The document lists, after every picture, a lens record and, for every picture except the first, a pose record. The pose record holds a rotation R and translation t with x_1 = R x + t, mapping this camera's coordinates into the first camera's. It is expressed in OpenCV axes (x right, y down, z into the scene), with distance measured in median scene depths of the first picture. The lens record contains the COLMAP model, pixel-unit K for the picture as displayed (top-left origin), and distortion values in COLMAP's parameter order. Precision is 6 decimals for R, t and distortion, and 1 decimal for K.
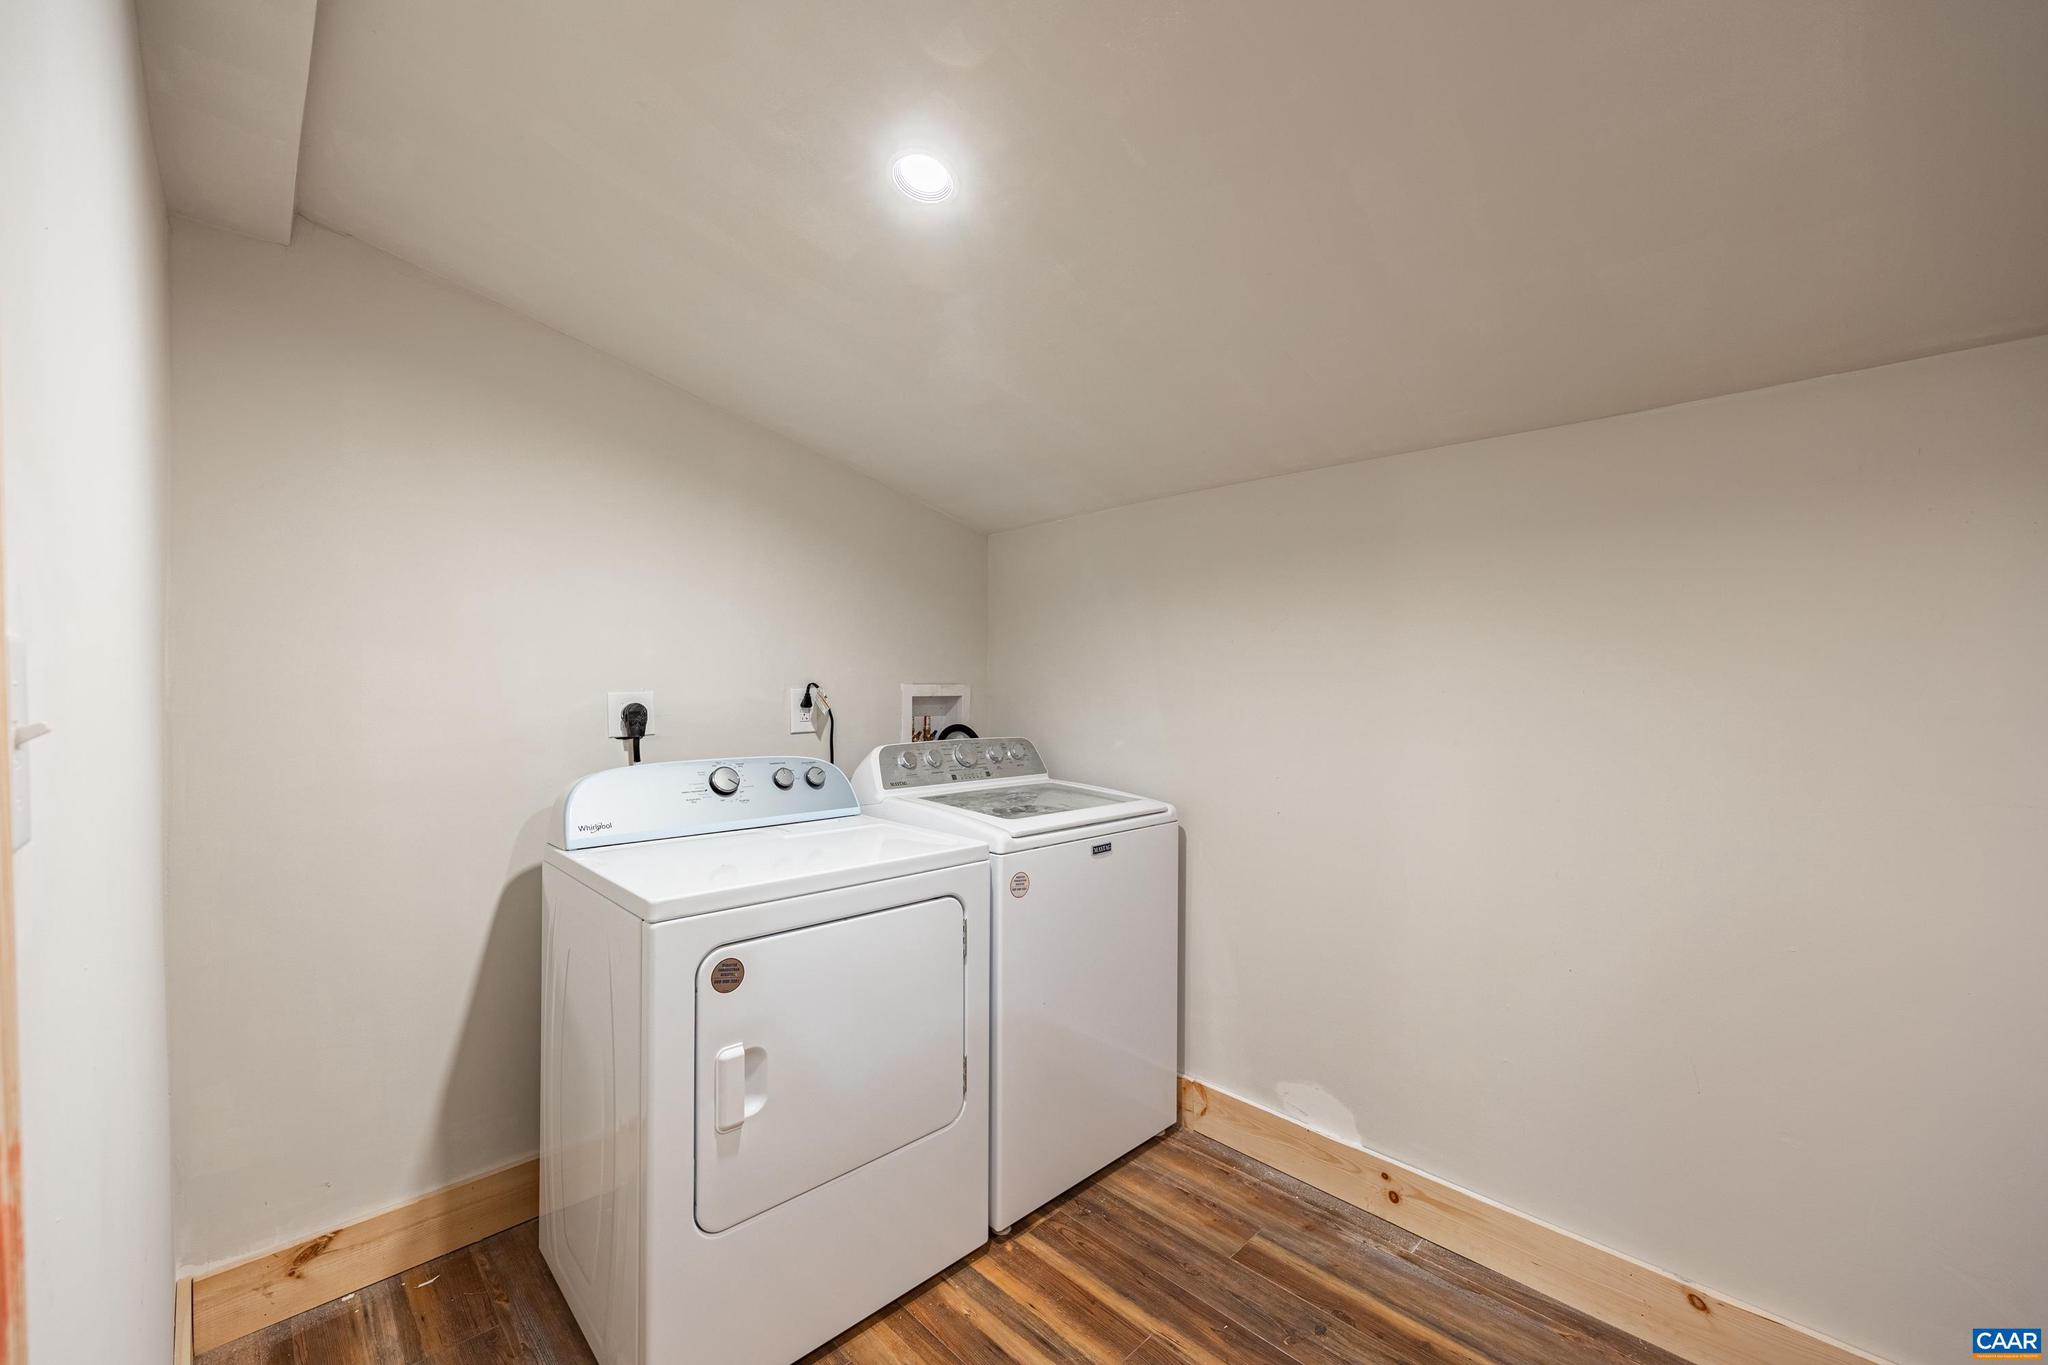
lens RADIAL K [[820.2, 0, 1019.5], [0, 820.2, 683.0], [0, 0, 1]] dist [-0.005401, 0.000623]
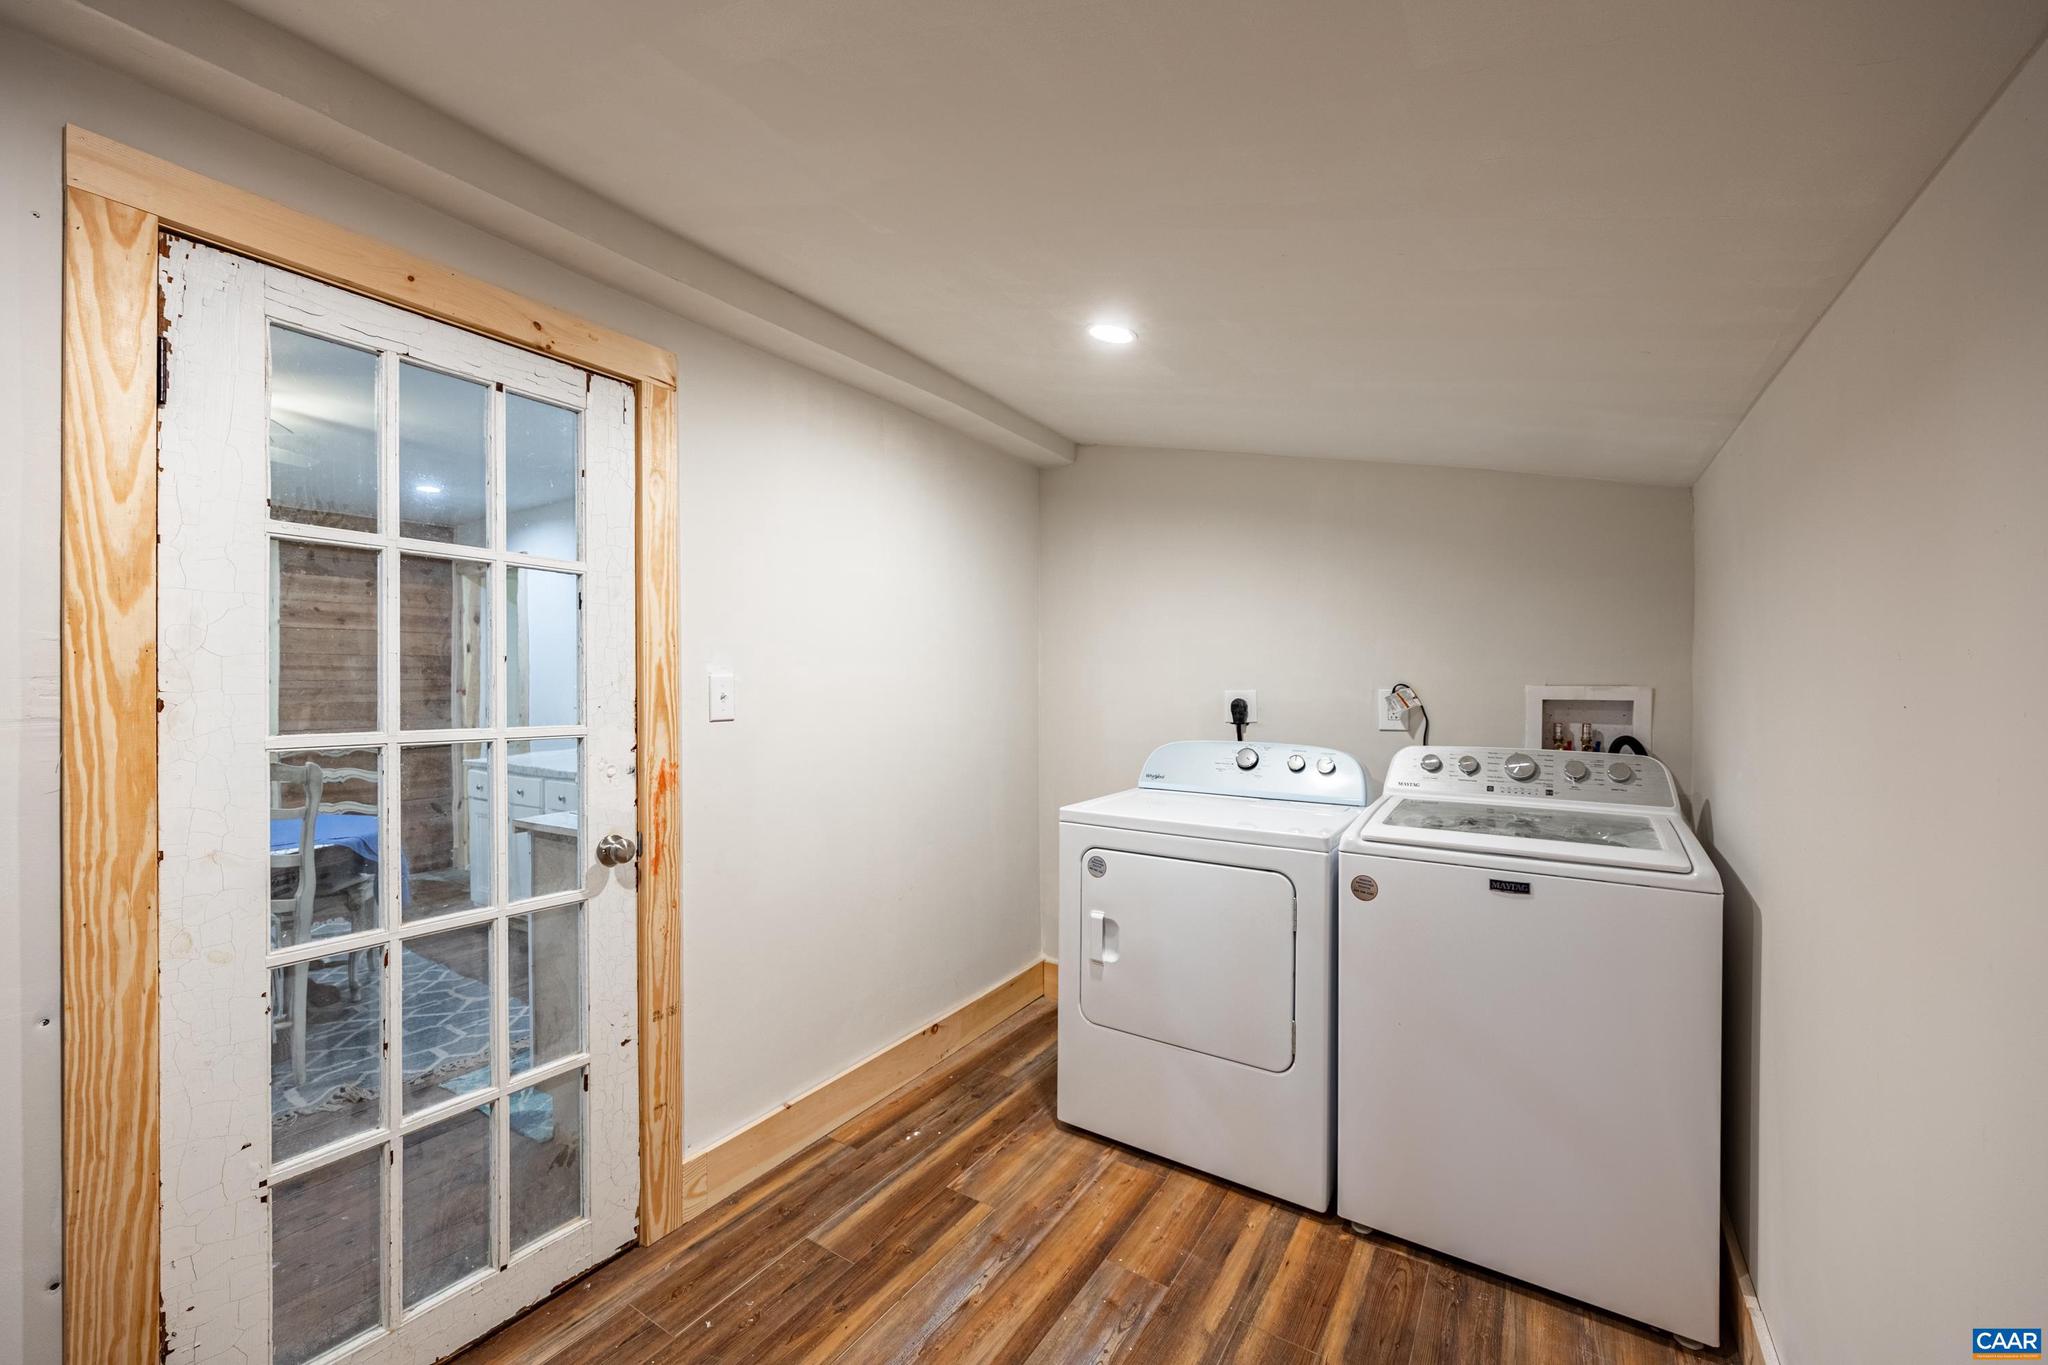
lens RADIAL K [[820.2, 0, 1013.8], [0, 820.2, 684.0], [0, 0, 1]] dist [-0.005401, 0.000623]
pose [[0.208294, 0.001969, -0.978064, 0.807035], [0.000774, 0.999997, 0.002177, -0.003241], [0.978066, -0.001210, 0.208292, 0.345506]]
